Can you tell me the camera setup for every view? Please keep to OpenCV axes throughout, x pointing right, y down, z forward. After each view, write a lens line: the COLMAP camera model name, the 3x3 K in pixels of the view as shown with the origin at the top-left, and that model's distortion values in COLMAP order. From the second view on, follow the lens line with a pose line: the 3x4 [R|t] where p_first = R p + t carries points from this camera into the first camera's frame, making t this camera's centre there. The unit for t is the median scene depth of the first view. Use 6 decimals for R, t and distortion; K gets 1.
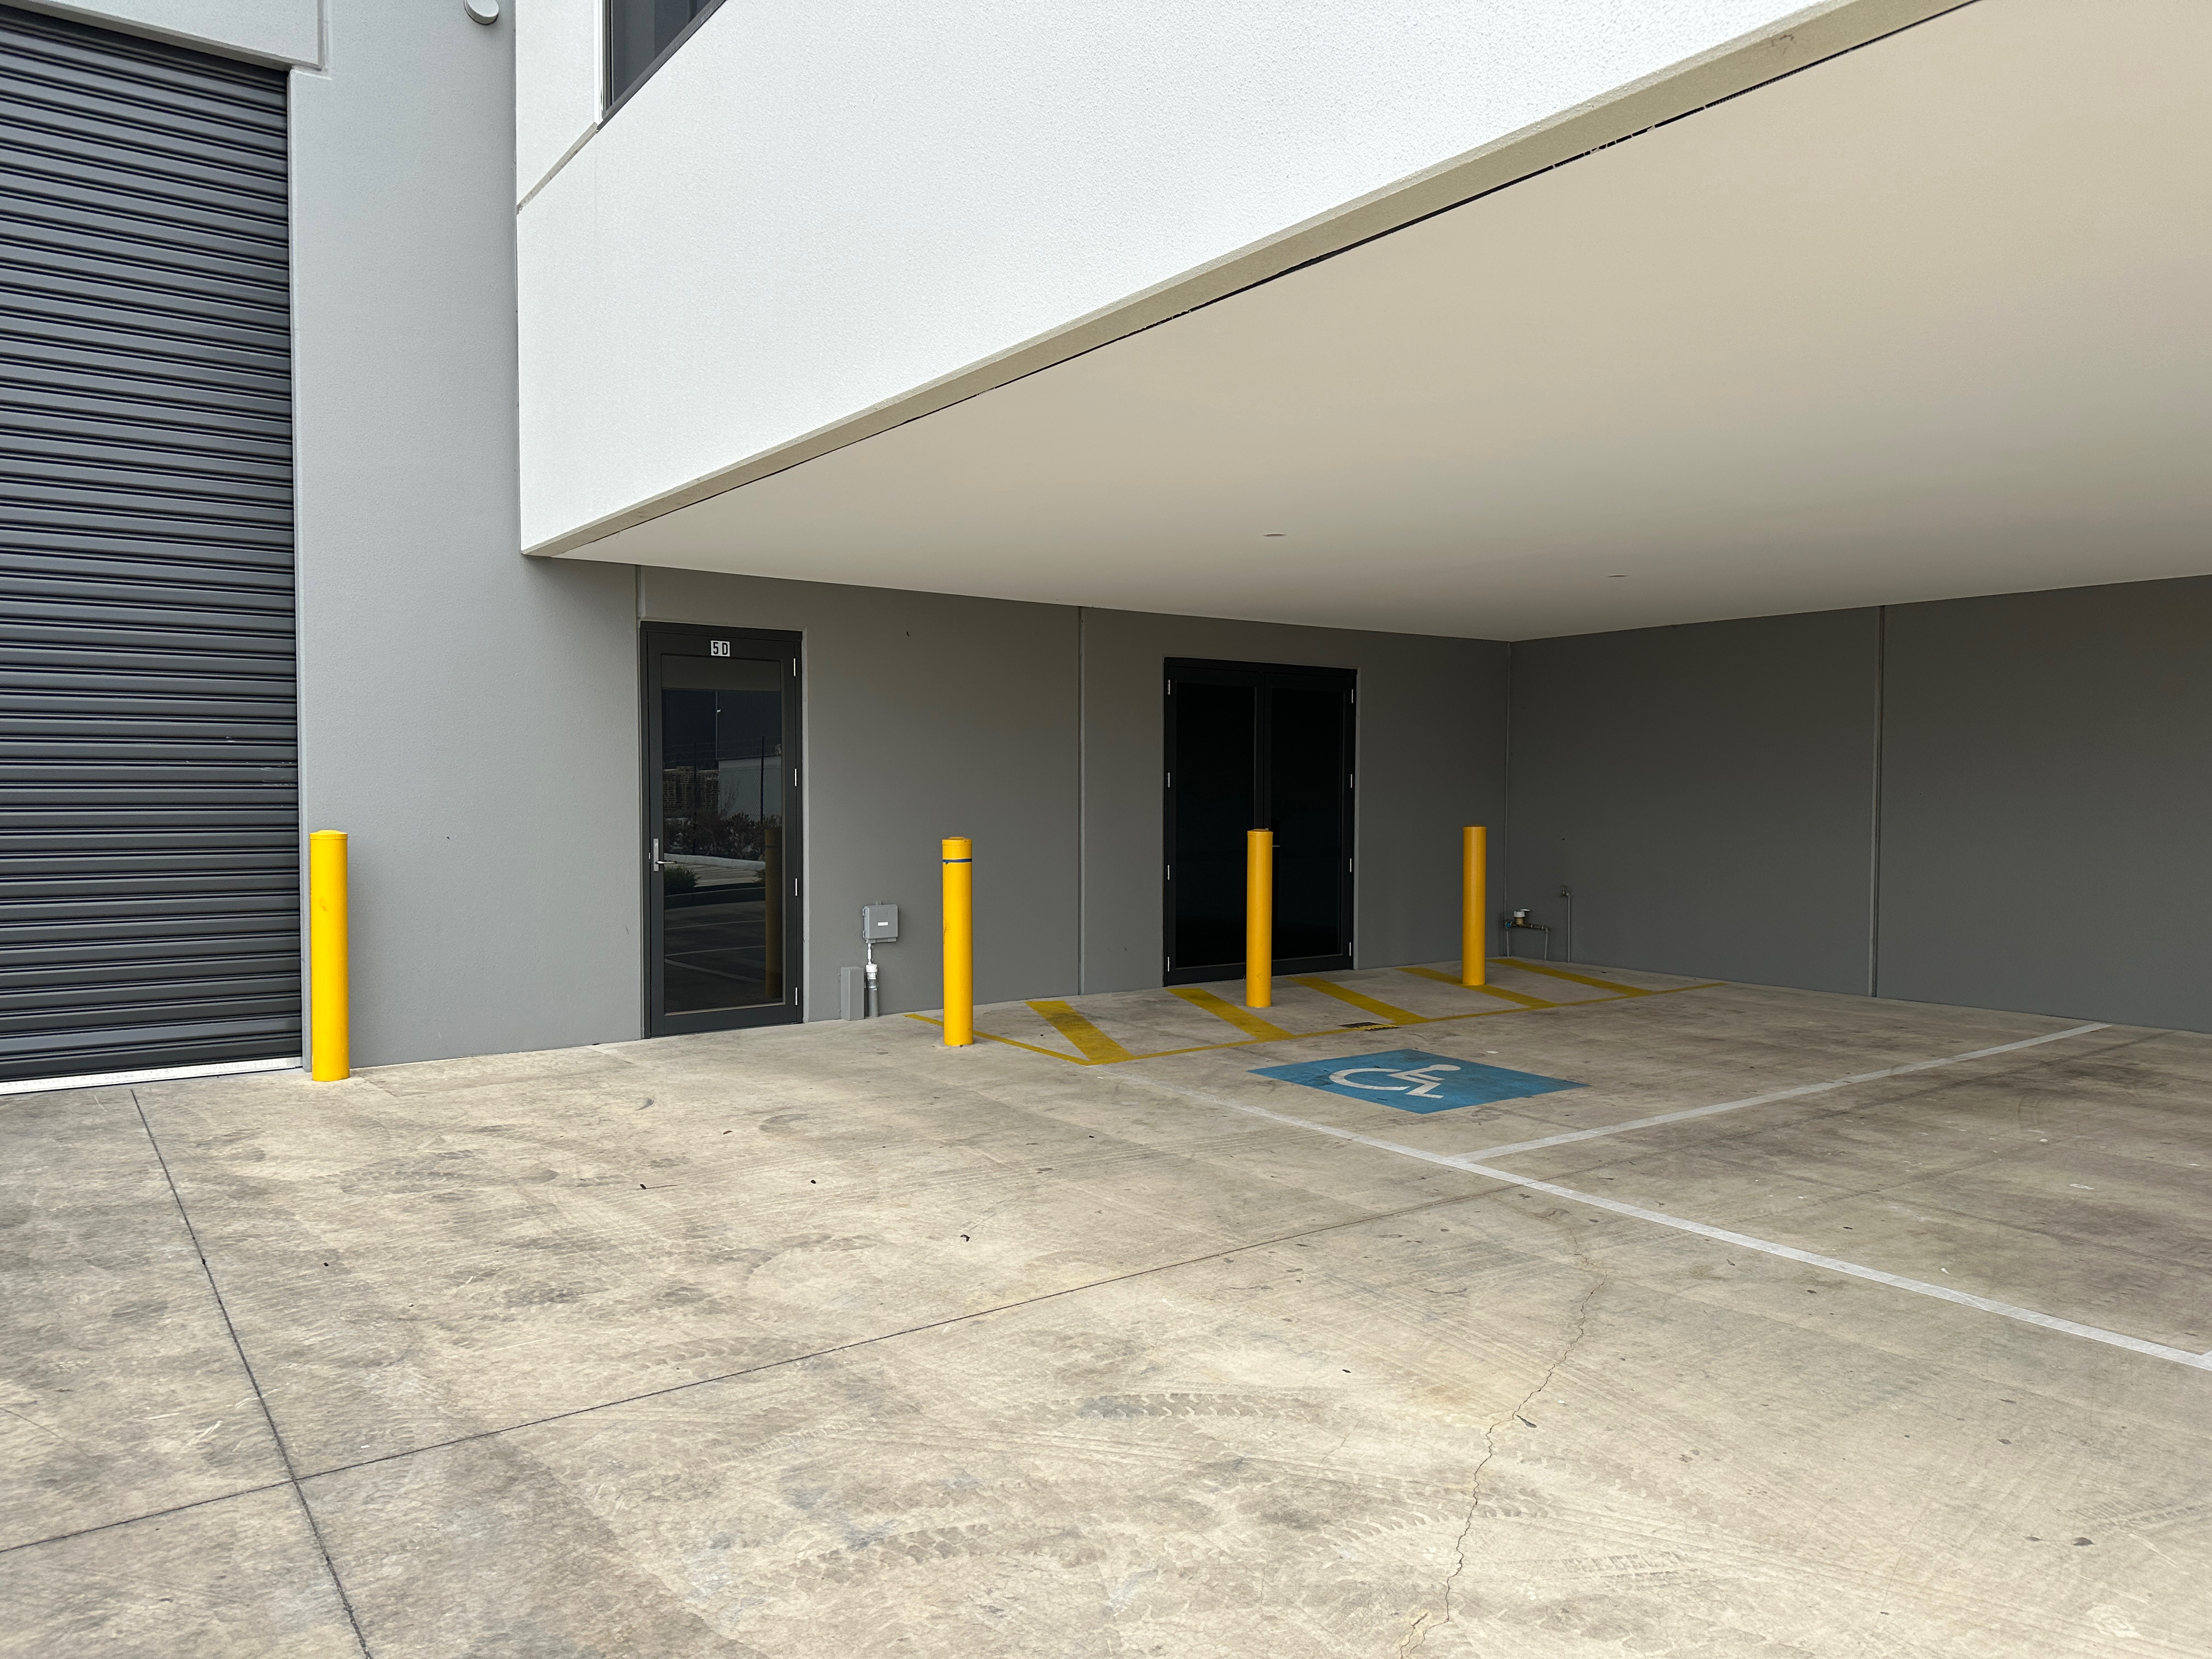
lens RADIAL K [[1536.7, 0, 1110.0], [0, 1536.7, 843.8], [0, 0, 1]] dist [0.022729, -0.030599]
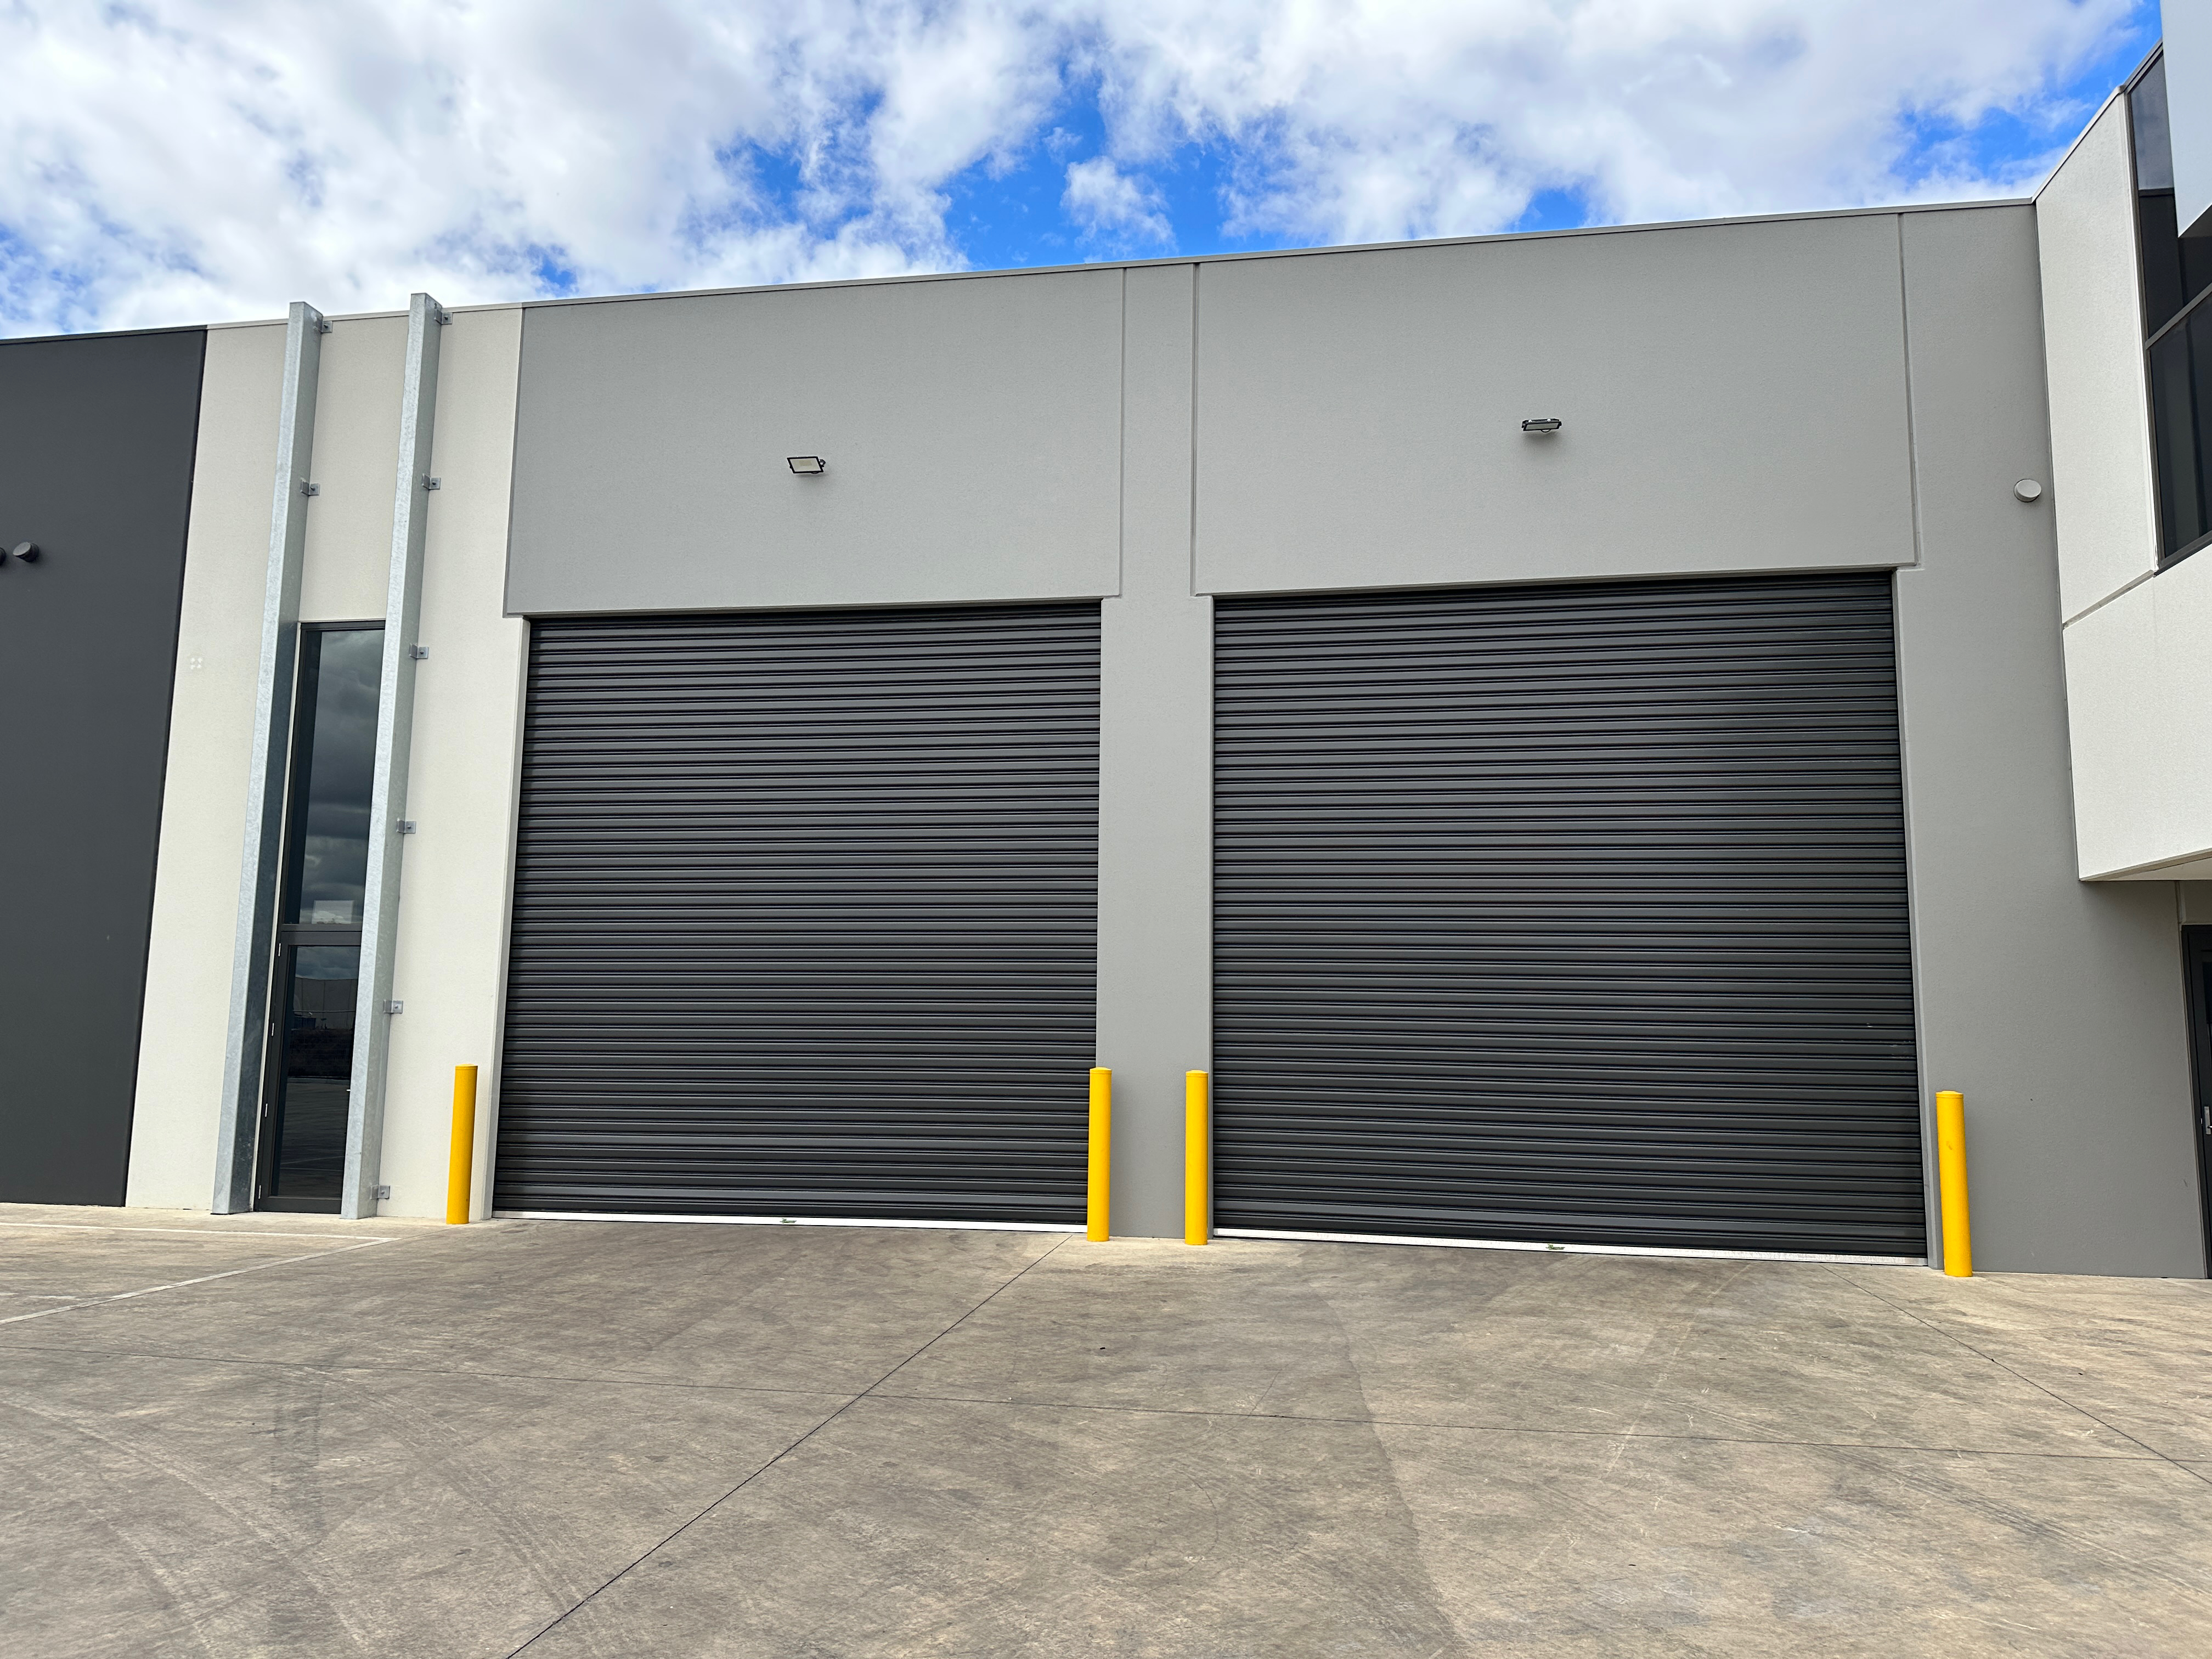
lens RADIAL K [[1536.7, 0, 1115.7], [0, 1536.7, 835.8], [0, 0, 1]] dist [0.022729, -0.030599]
pose [[0.700277, -0.084631, -0.708837, -0.024779], [-0.039879, 0.986759, -0.157211, 0.012118], [0.712756, 0.138359, 0.687630, -0.489033]]
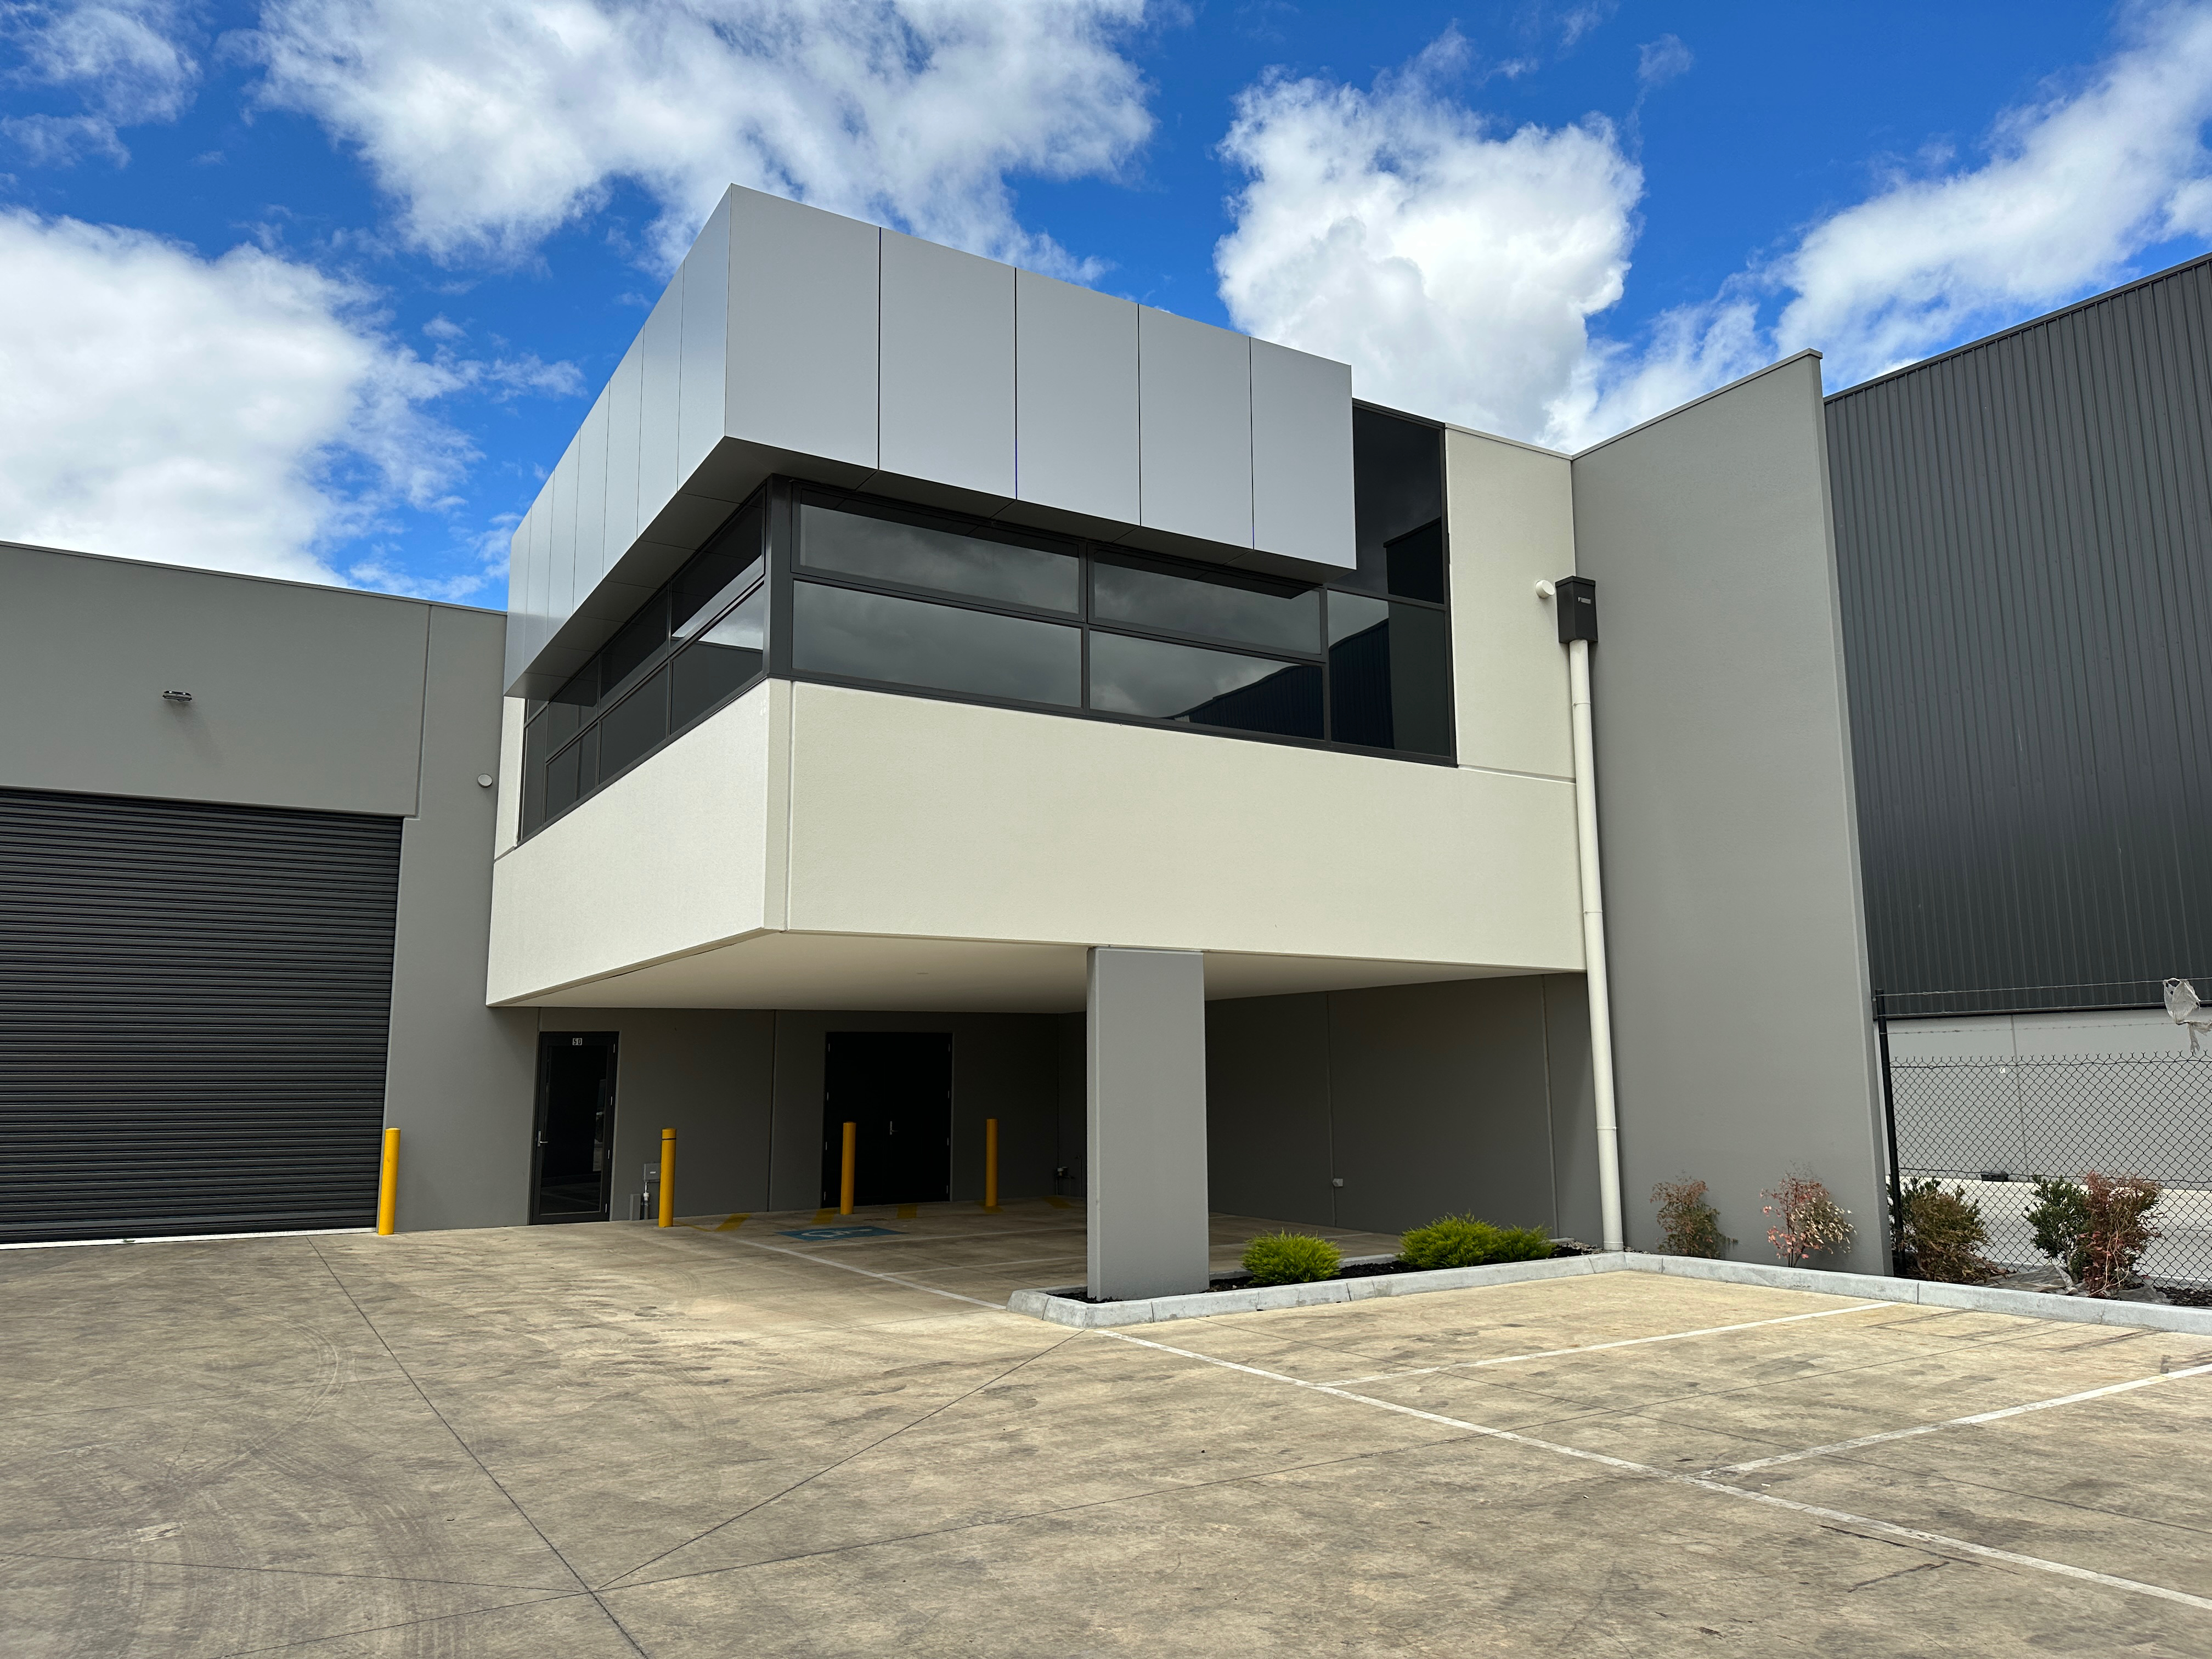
lens RADIAL K [[1536.7, 0, 1097.6], [0, 1536.7, 827.4], [0, 0, 1]] dist [0.022729, -0.030599]
pose [[0.996741, -0.026192, -0.076297, 0.735348], [0.010518, 0.979943, -0.198998, 0.020082], [0.079979, 0.197547, 0.977025, -1.271279]]
